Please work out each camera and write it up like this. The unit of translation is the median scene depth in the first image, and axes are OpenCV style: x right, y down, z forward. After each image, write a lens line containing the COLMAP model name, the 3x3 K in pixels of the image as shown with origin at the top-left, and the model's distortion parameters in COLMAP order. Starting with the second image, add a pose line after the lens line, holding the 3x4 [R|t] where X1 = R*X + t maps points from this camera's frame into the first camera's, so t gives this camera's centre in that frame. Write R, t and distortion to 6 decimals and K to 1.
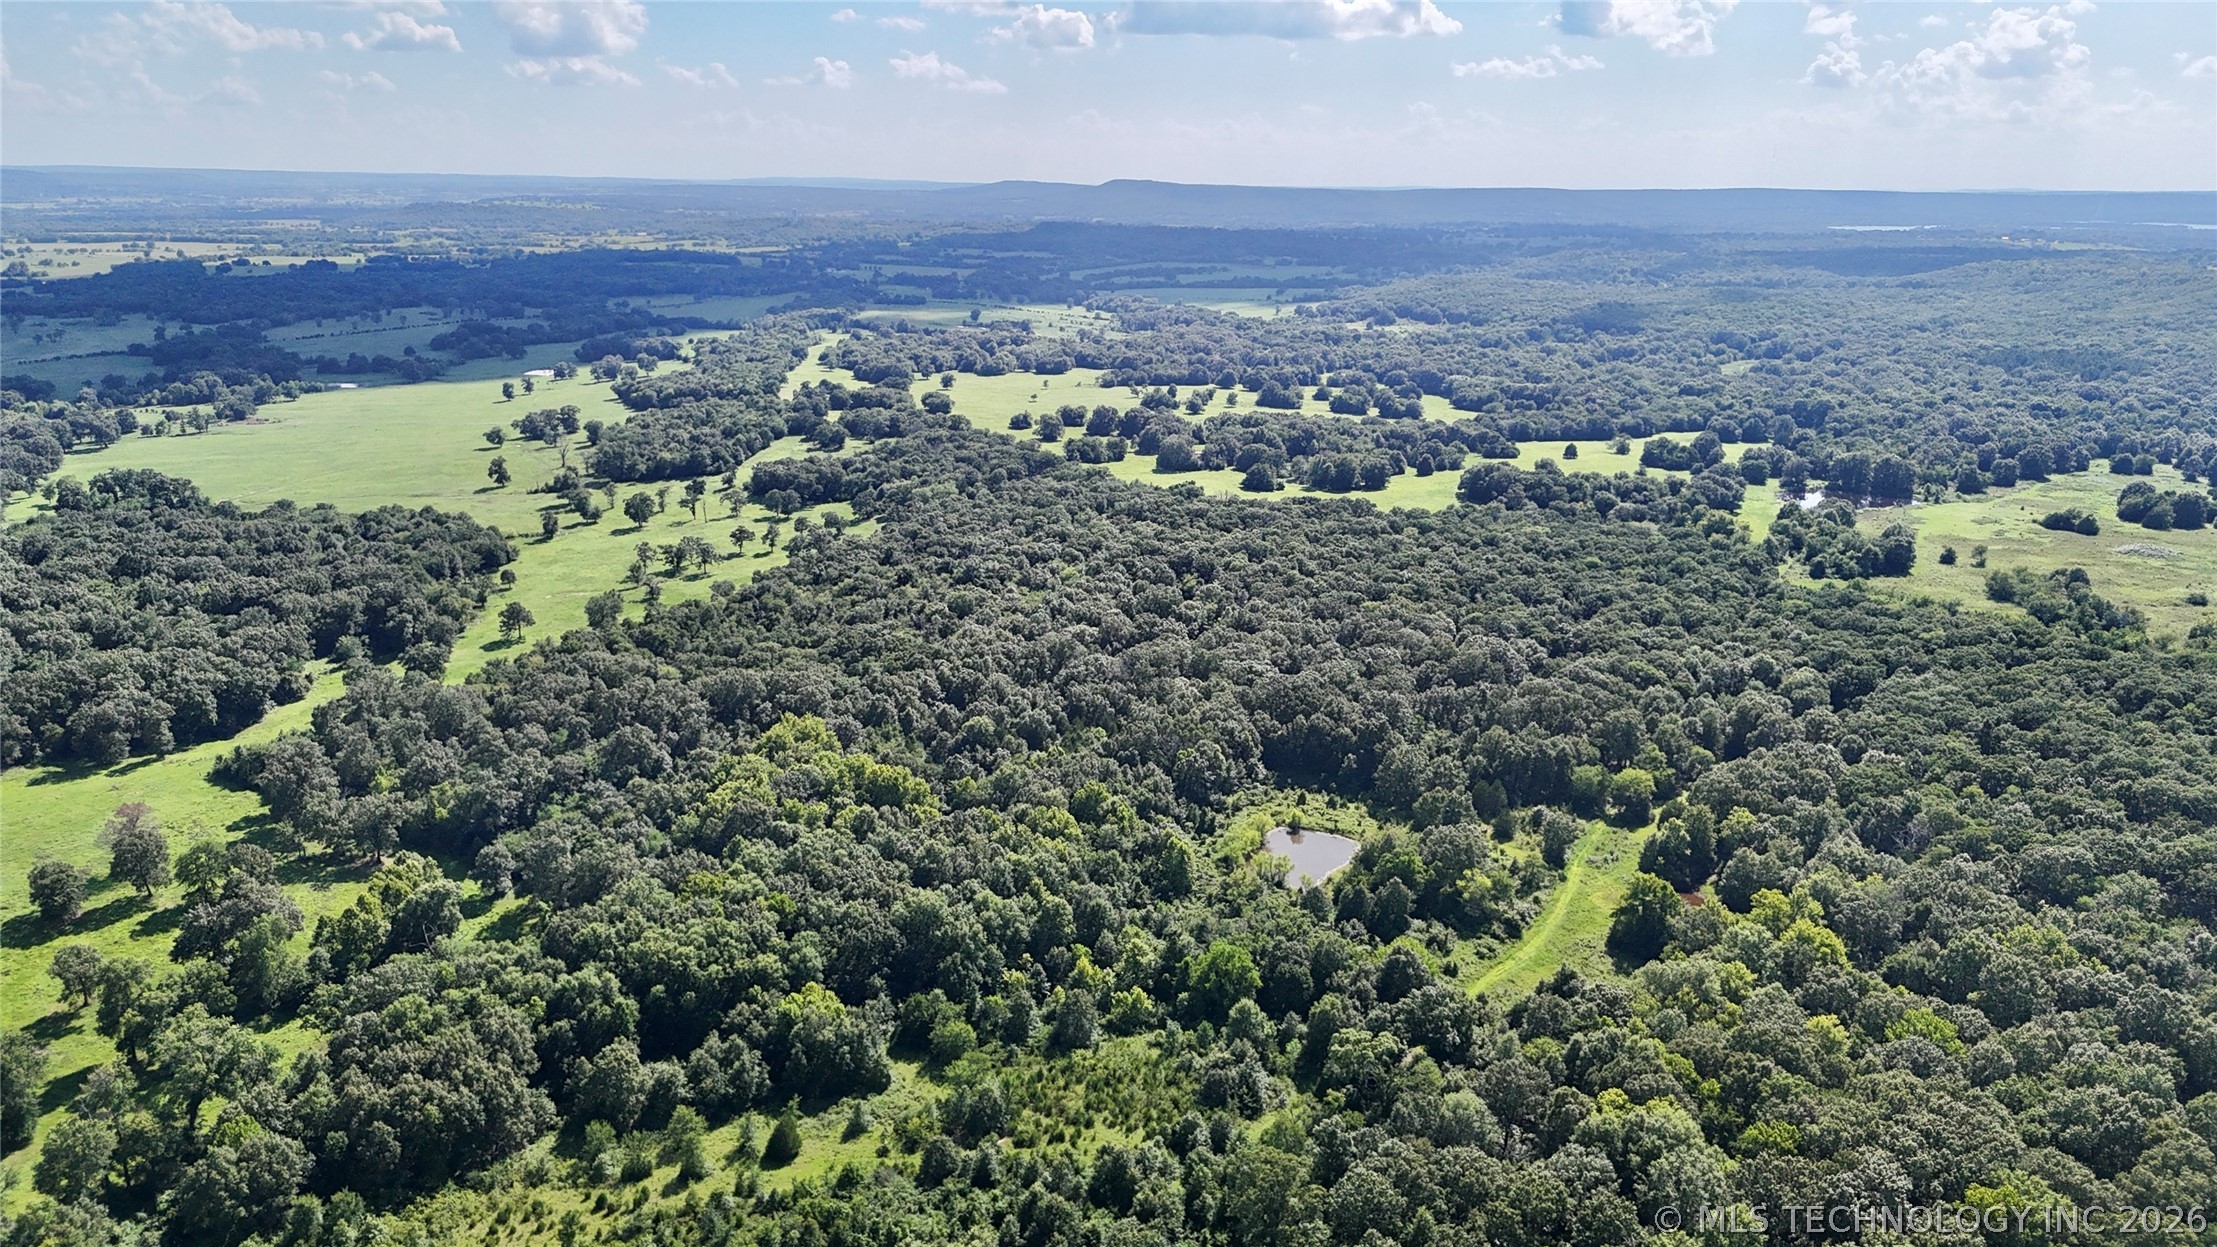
lens RADIAL K [[1614.4, 0, 1121.4], [0, 1614.4, 627.2], [0, 0, 1]] dist [0.082946, -0.094541]
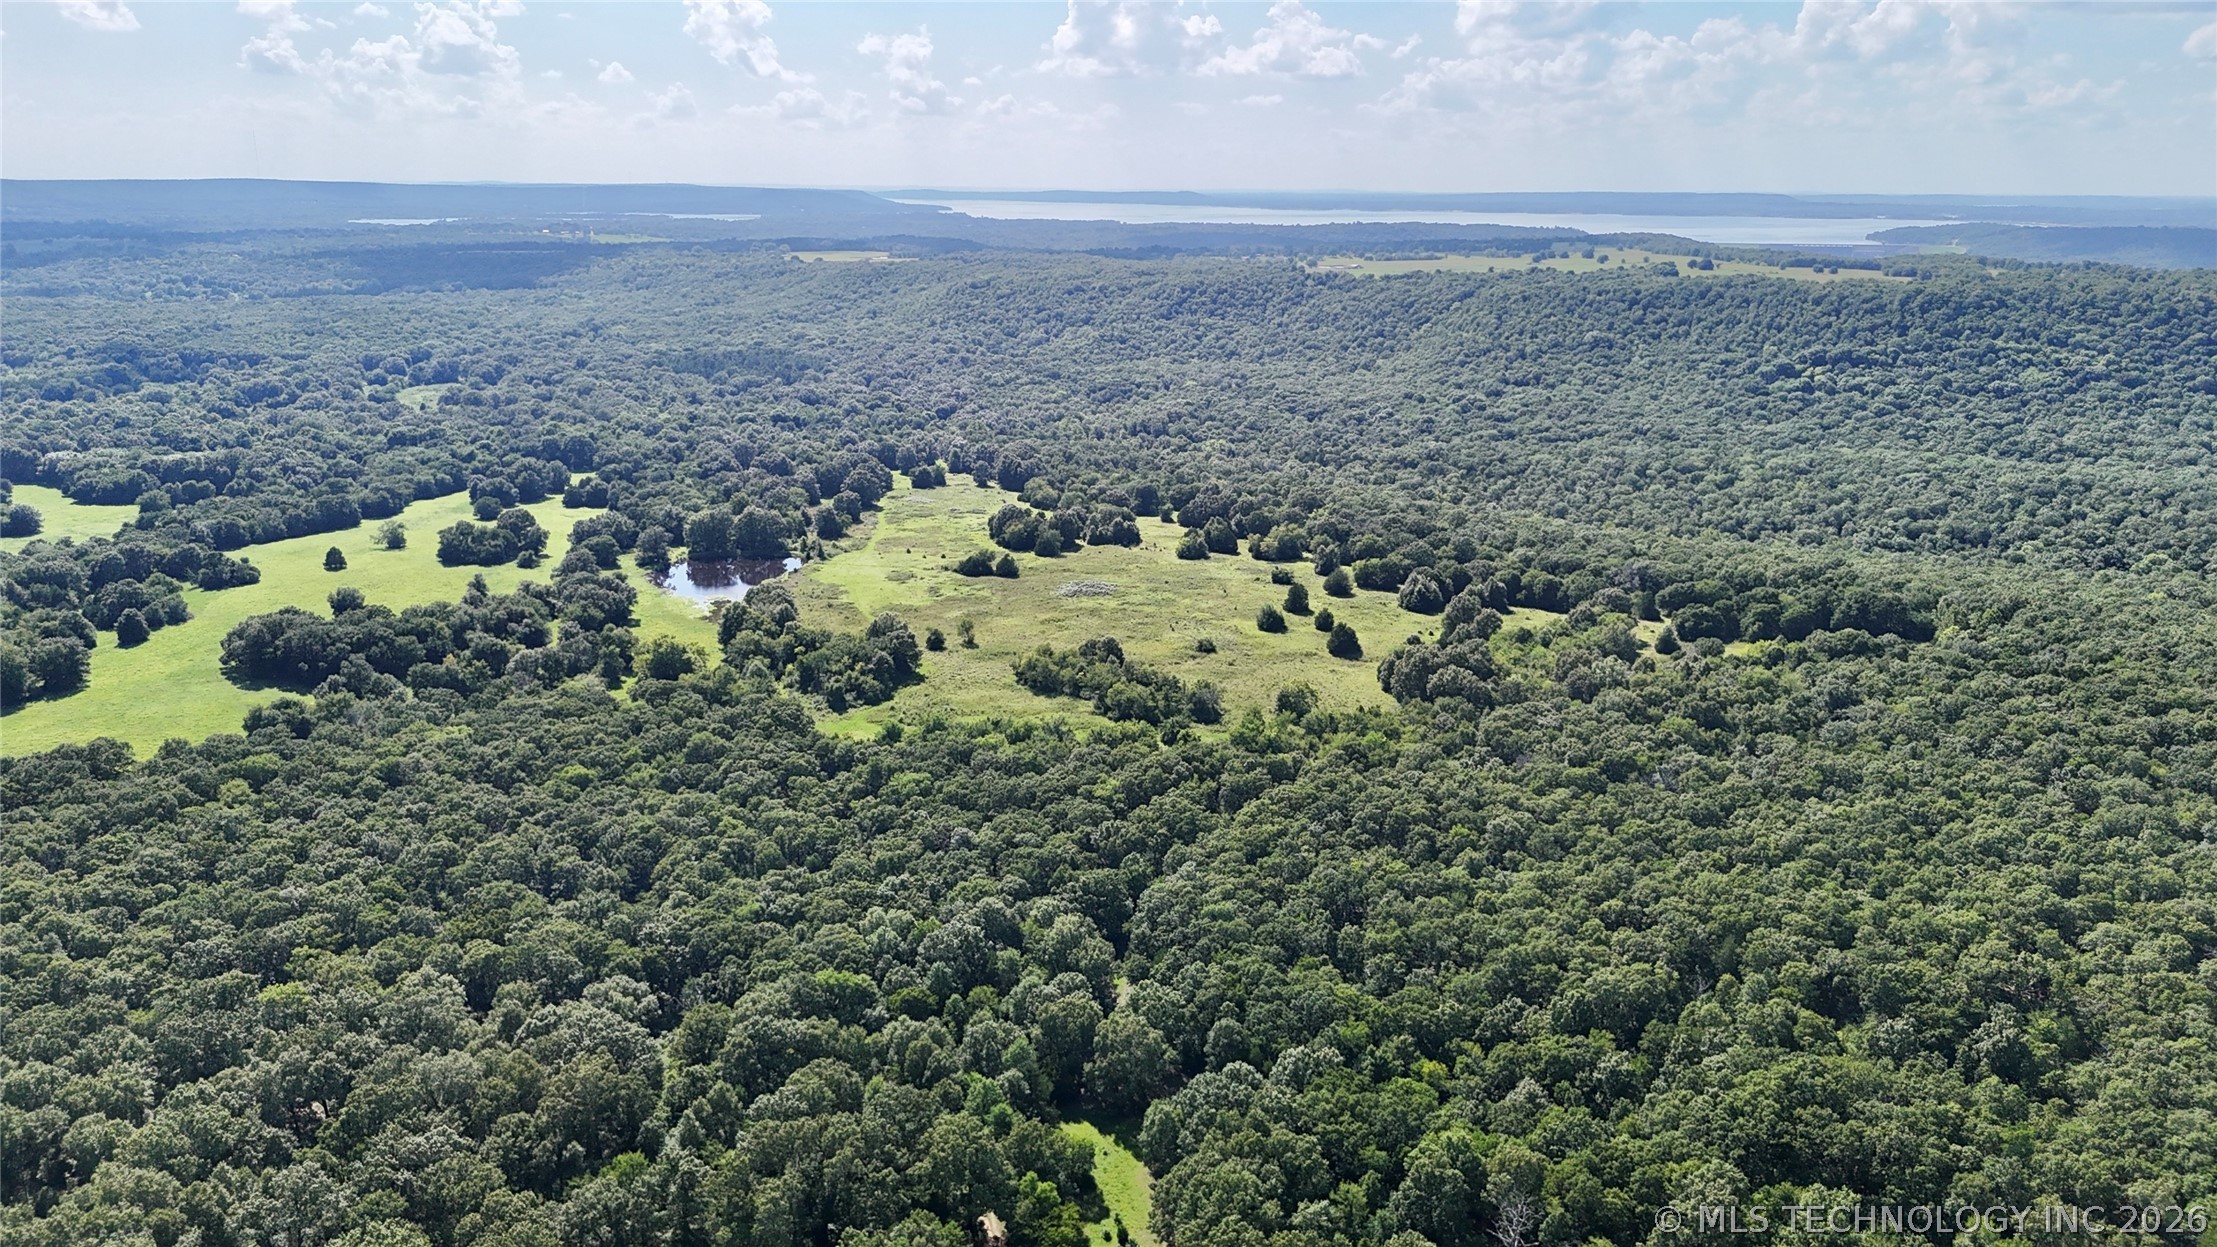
lens RADIAL K [[1641.1, 0, 1108.5], [0, 1641.1, 623.5], [0, 0, 1]] dist [0.076273, -0.104033]
pose [[0.673740, -0.195034, 0.712767, -0.016089], [0.195459, 0.977224, 0.082641, -0.092030], [-0.712651, 0.083638, 0.696516, 0.330982]]
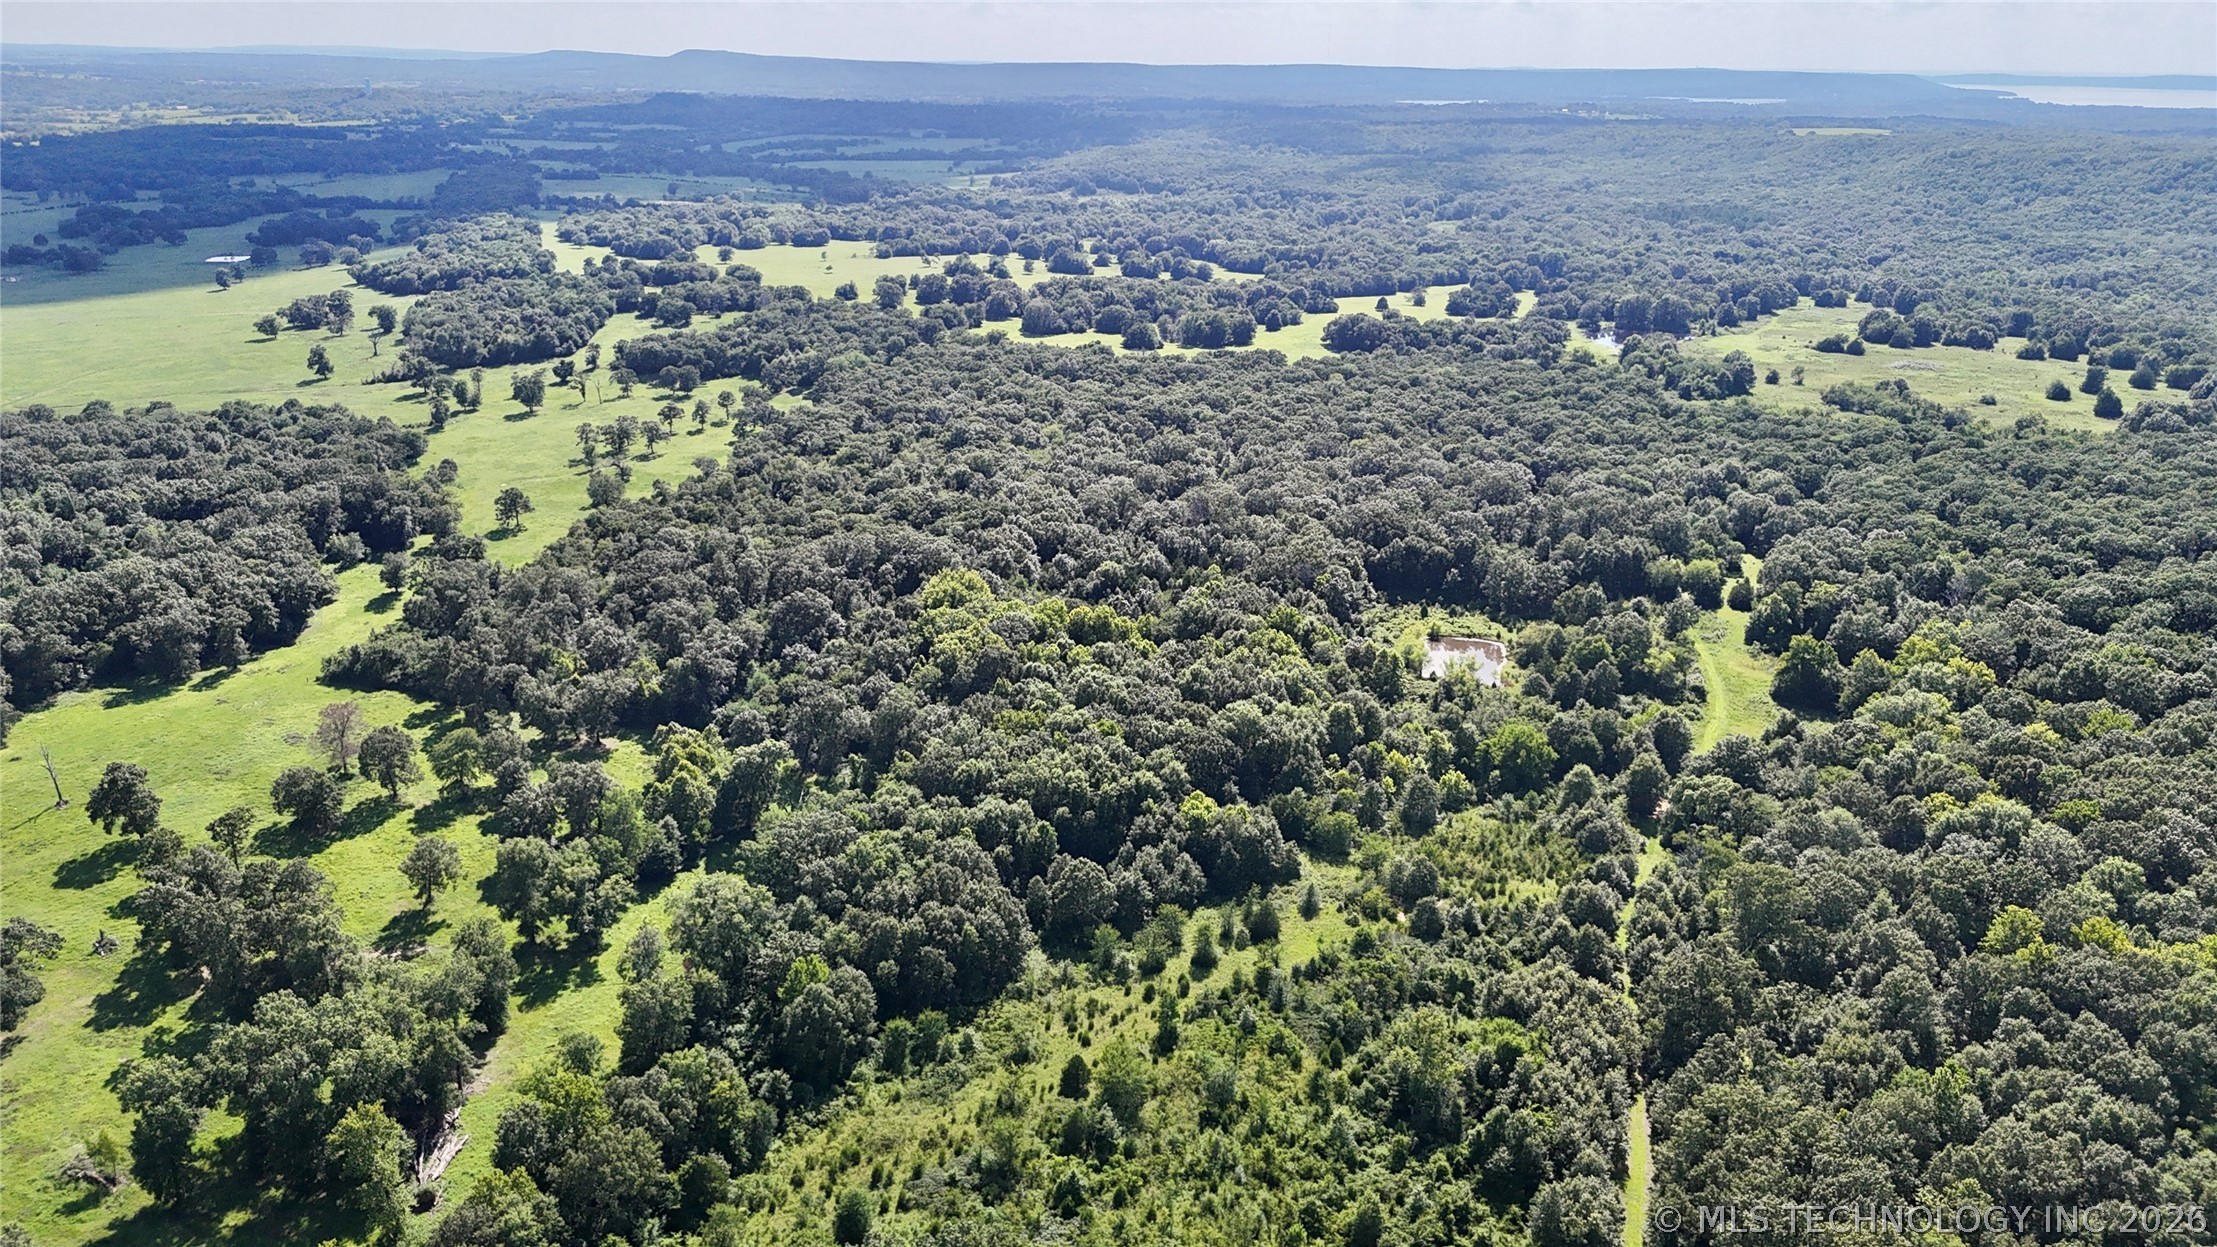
lens RADIAL K [[1614.4, 0, 1121.4], [0, 1614.4, 627.2], [0, 0, 1]] dist [0.082946, -0.094541]
pose [[0.967129, -0.082078, 0.240675, -0.201106], [0.065116, 0.994855, 0.077617, 0.010968], [-0.245807, -0.059393, 0.967497, -0.002261]]
